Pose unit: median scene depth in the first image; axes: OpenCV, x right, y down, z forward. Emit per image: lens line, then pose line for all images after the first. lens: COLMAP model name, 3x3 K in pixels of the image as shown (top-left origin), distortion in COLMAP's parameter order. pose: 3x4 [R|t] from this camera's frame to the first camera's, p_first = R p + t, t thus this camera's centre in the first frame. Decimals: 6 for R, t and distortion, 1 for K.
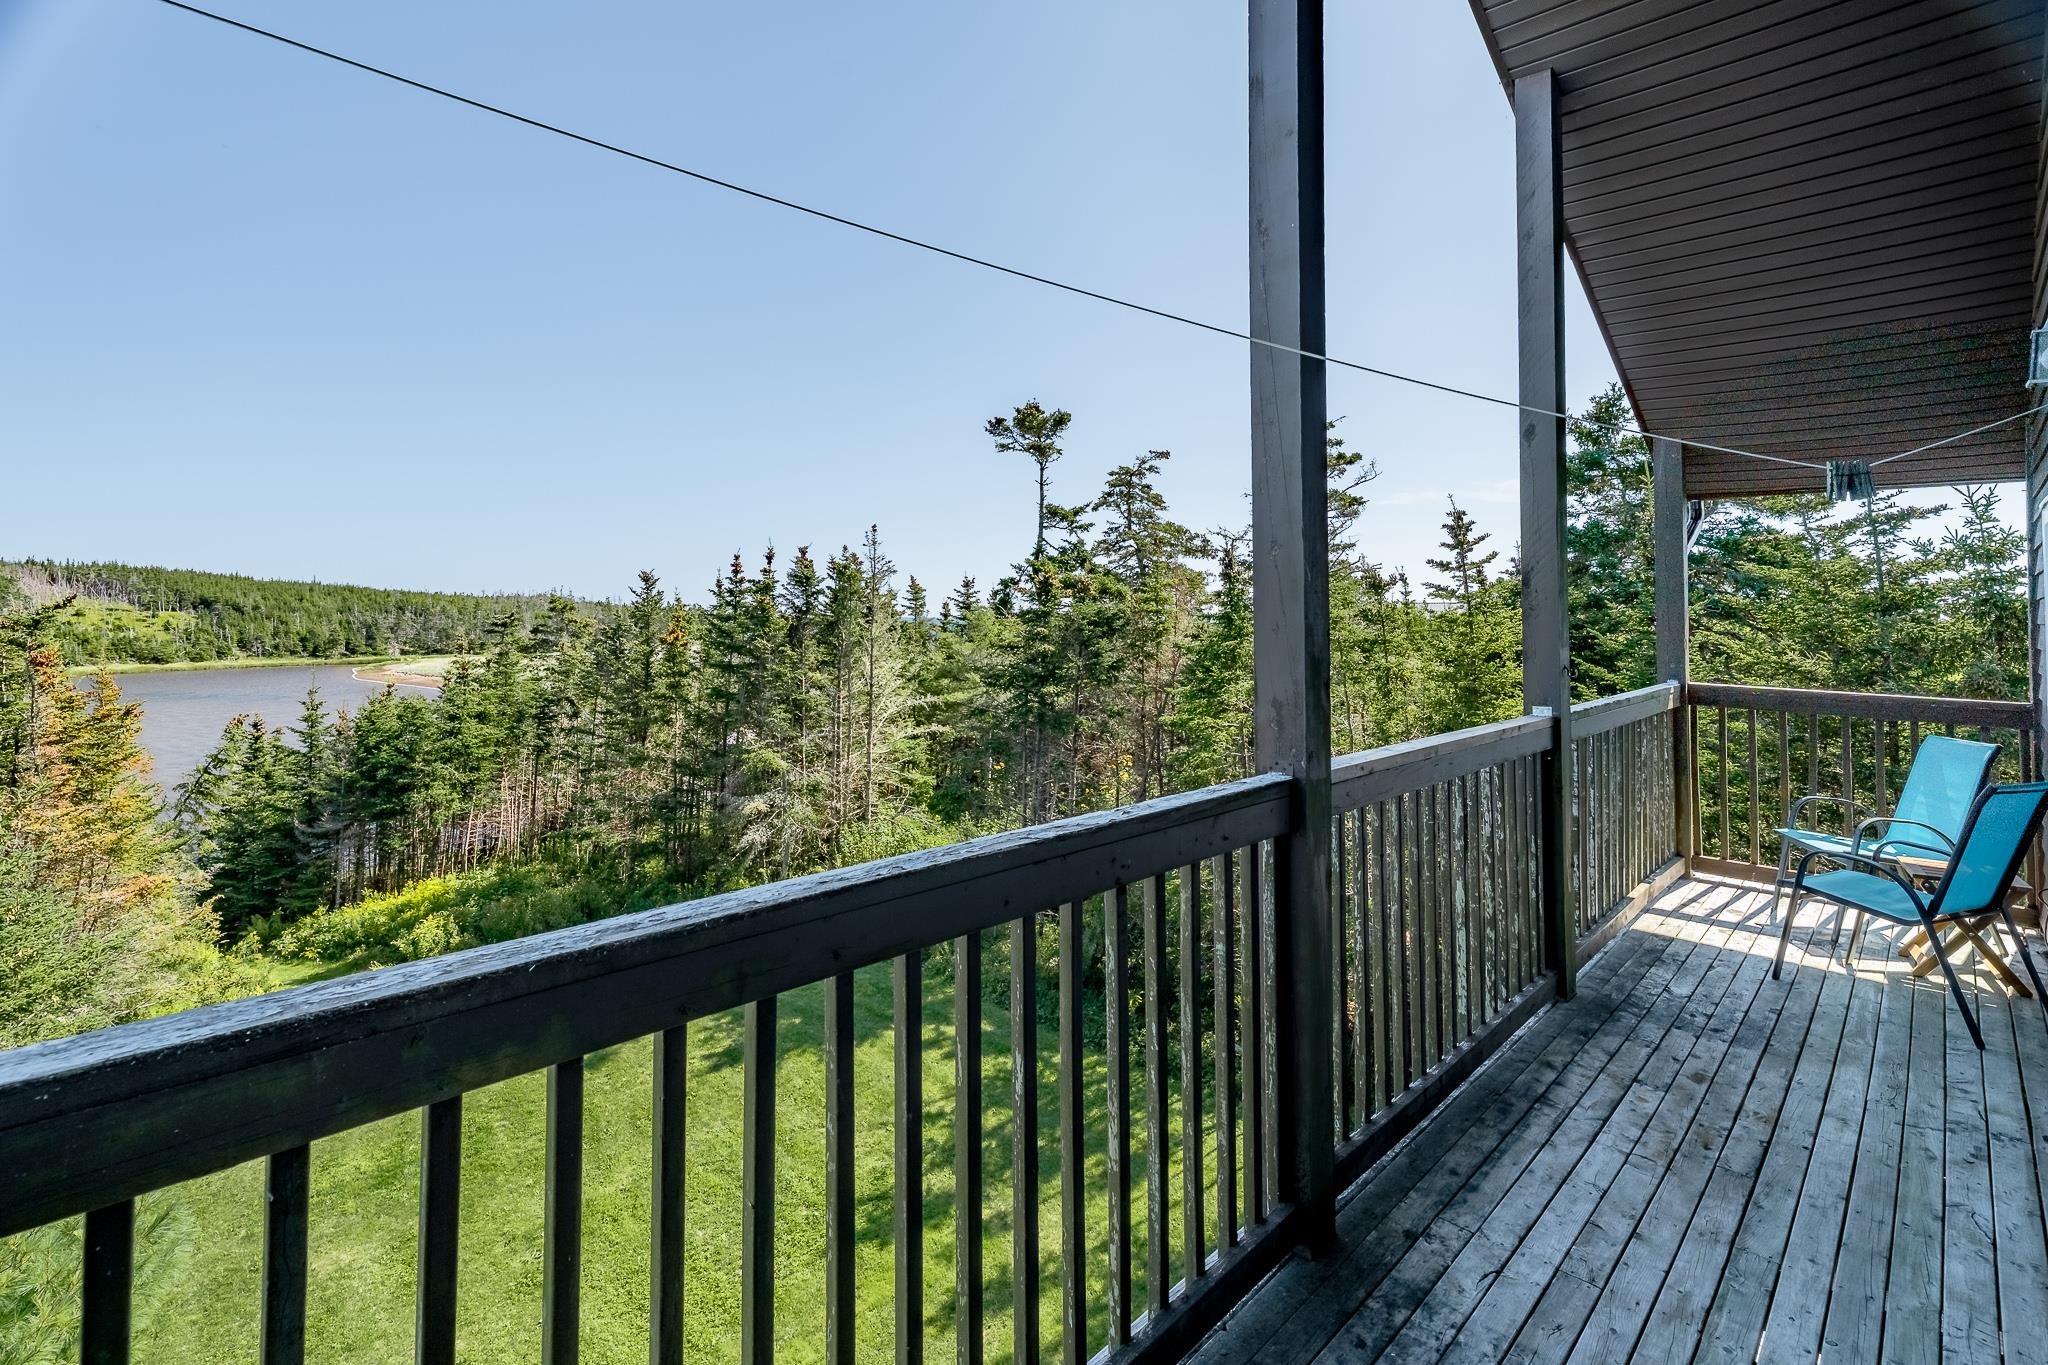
lens RADIAL K [[941.4, 0, 1020.7], [0, 941.4, 645.9], [0, 0, 1]] dist [-0.001406, -0.000068]
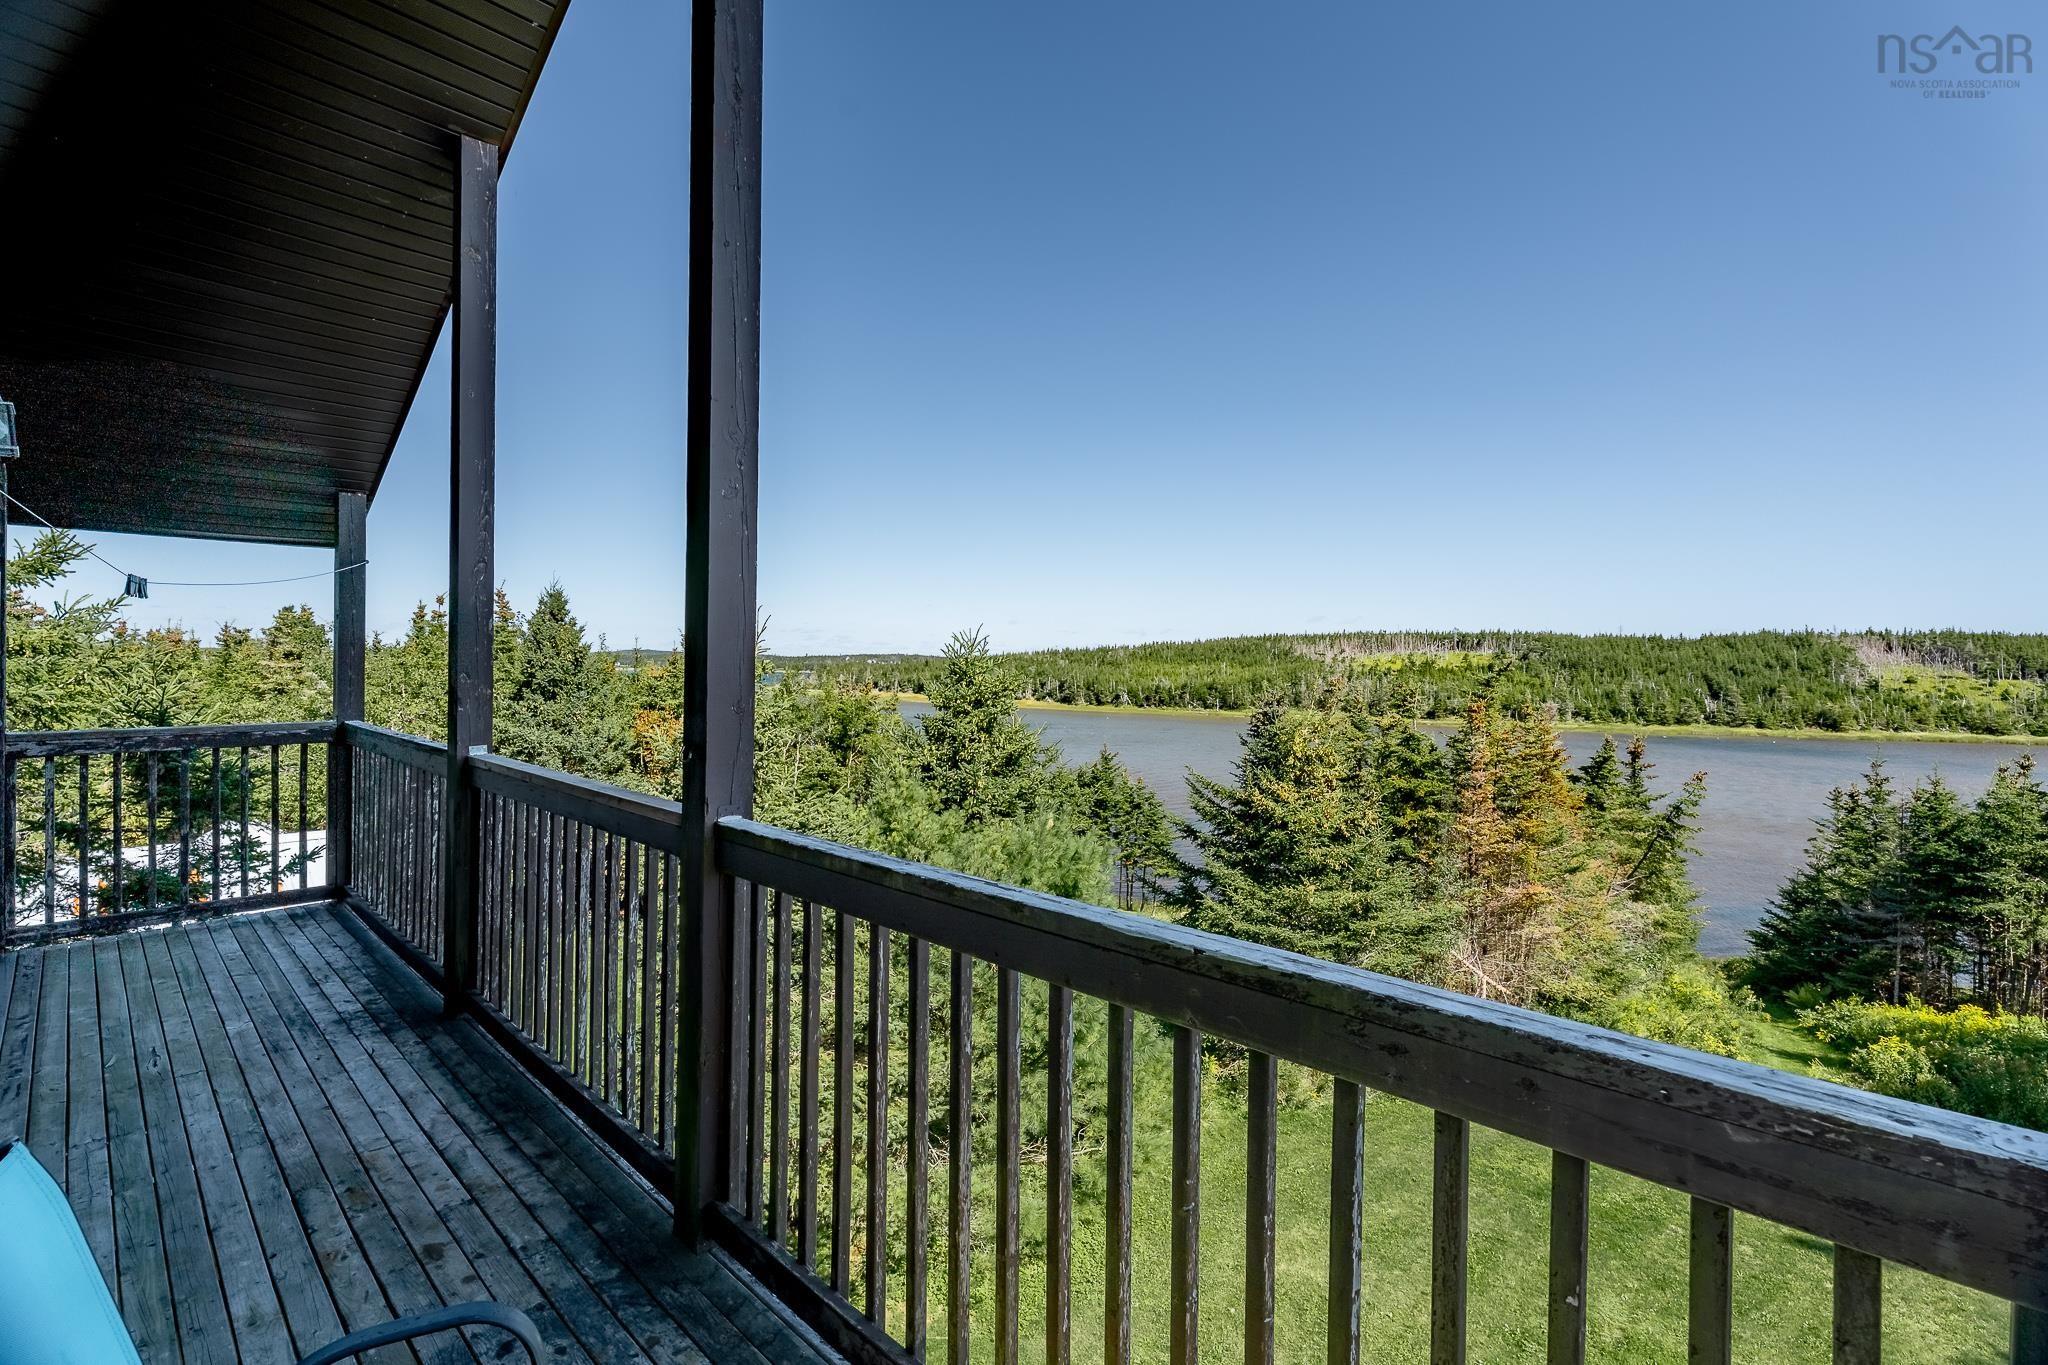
lens RADIAL K [[938.6, 0, 1024.0], [0, 938.6, 682.5], [0, 0, 1]] dist [-0.001011, -0.000530]
pose [[0.002327, 0.013730, -0.999903, 0.207811], [-0.046803, 0.998811, 0.013606, -0.007003], [0.998901, 0.046767, 0.002967, 0.203578]]
